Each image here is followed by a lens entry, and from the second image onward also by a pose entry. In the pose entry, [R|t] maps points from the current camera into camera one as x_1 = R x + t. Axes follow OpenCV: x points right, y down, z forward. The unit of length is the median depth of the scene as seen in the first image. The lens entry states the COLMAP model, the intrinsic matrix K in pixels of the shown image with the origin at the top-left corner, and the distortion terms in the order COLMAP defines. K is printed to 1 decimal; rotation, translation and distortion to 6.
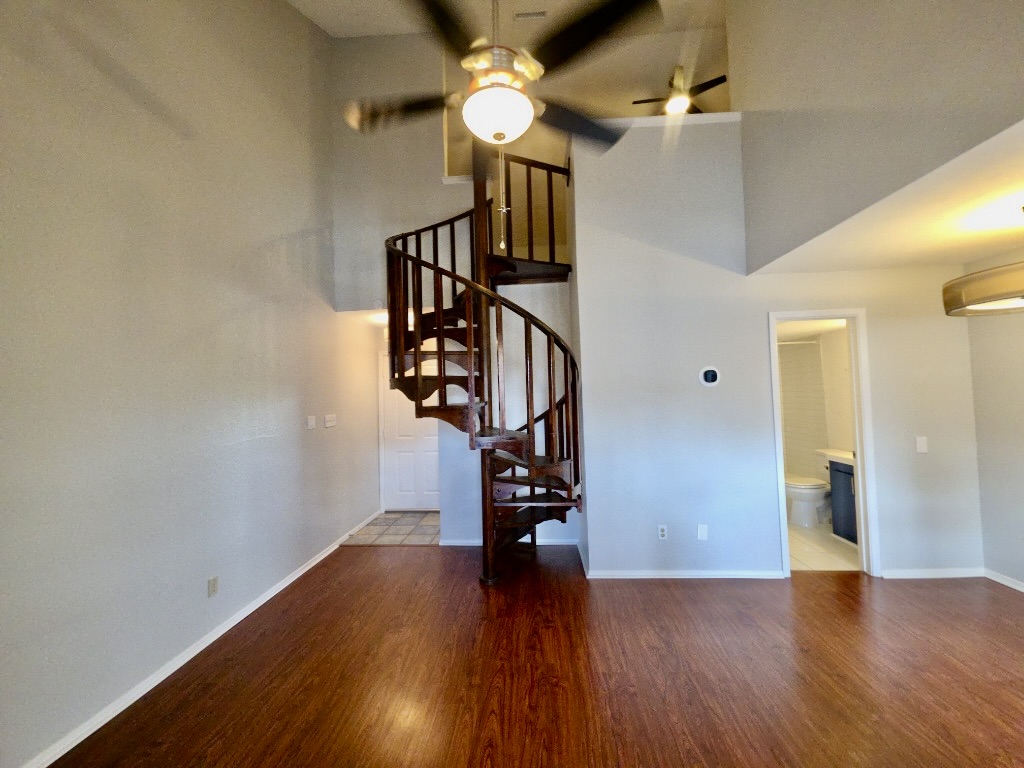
lens RADIAL K [[403.7, 0, 517.1], [0, 403.7, 377.0], [0, 0, 1]] dist [0.011301, -0.007986]
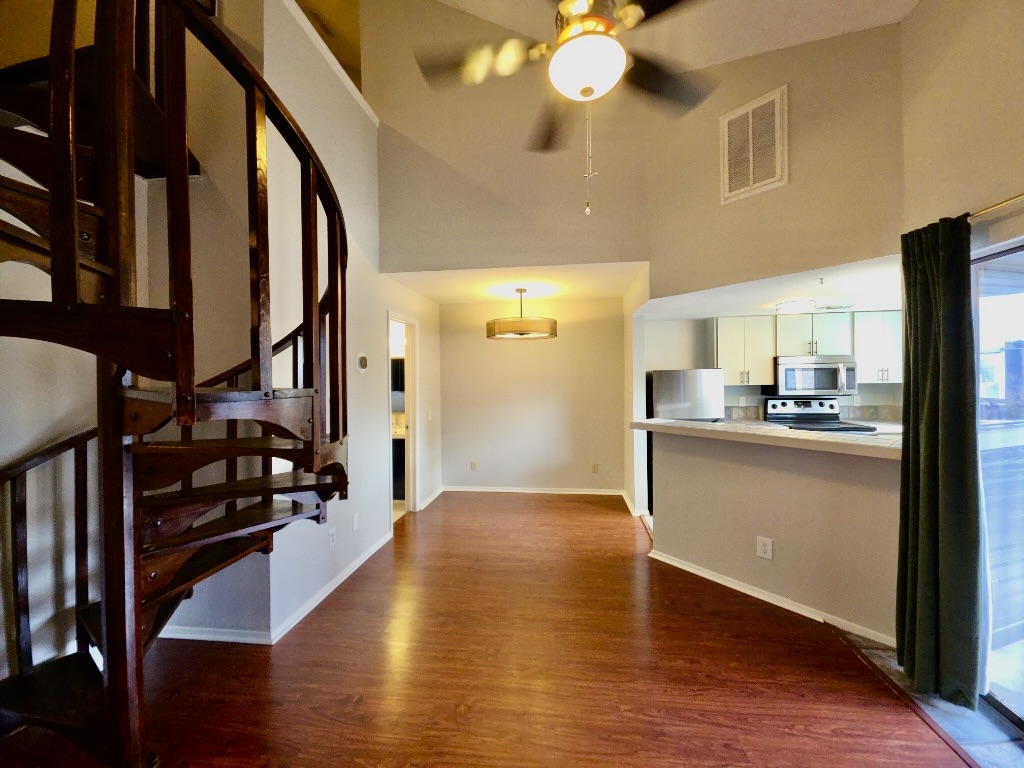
lens RADIAL K [[403.7, 0, 517.1], [0, 403.7, 377.0], [0, 0, 1]] dist [0.011301, -0.007986]
pose [[0.081843, 0.023209, 0.996375, -0.501319], [-0.028557, 0.999373, -0.020933, 0.043130], [-0.996236, -0.026740, 0.082455, 0.545676]]
